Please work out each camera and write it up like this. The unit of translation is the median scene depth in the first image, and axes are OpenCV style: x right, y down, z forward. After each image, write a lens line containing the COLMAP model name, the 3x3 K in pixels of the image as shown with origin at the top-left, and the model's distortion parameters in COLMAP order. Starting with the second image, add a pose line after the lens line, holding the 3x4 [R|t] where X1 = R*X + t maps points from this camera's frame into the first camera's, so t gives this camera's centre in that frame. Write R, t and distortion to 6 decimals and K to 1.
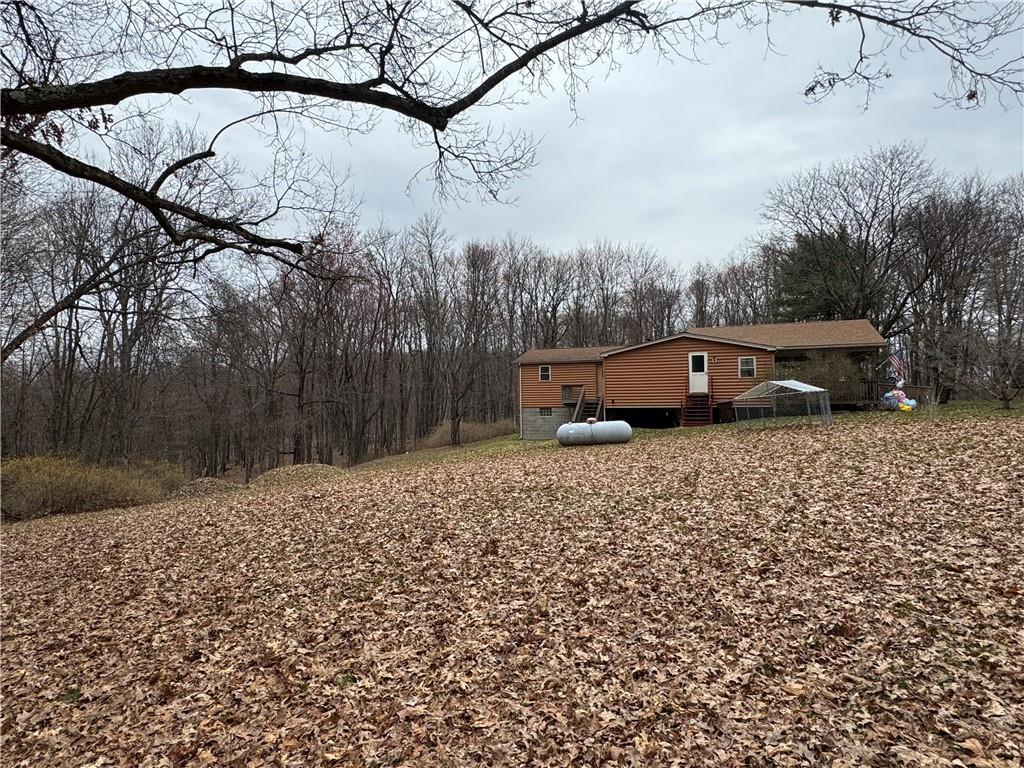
lens RADIAL K [[605.8, 0, 505.4], [0, 605.8, 383.0], [0, 0, 1]] dist [0.000105, -0.000598]
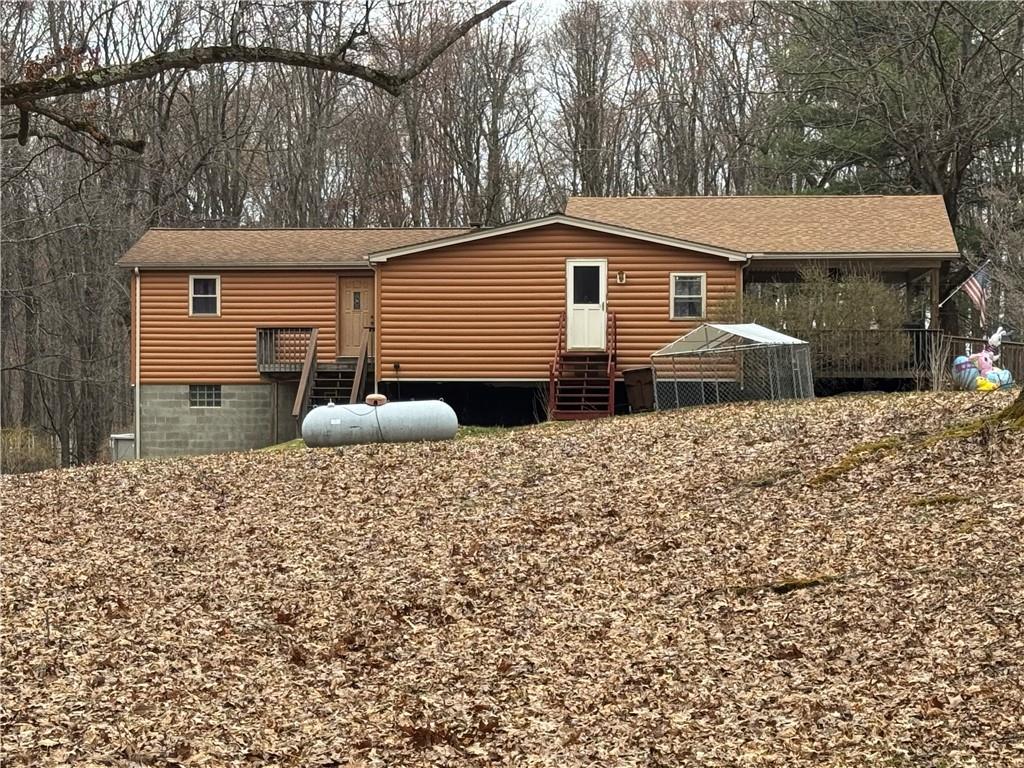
lens RADIAL K [[2424.0, 0, 511.8], [0, 2424.0, 385.0], [0, 0, 1]] dist [0.177025, 0.000000]
pose [[0.959268, 0.014288, 0.282137, -0.246480], [-0.020967, 0.999567, 0.020668, 0.006702], [-0.281720, -0.025742, 0.959151, -0.726562]]
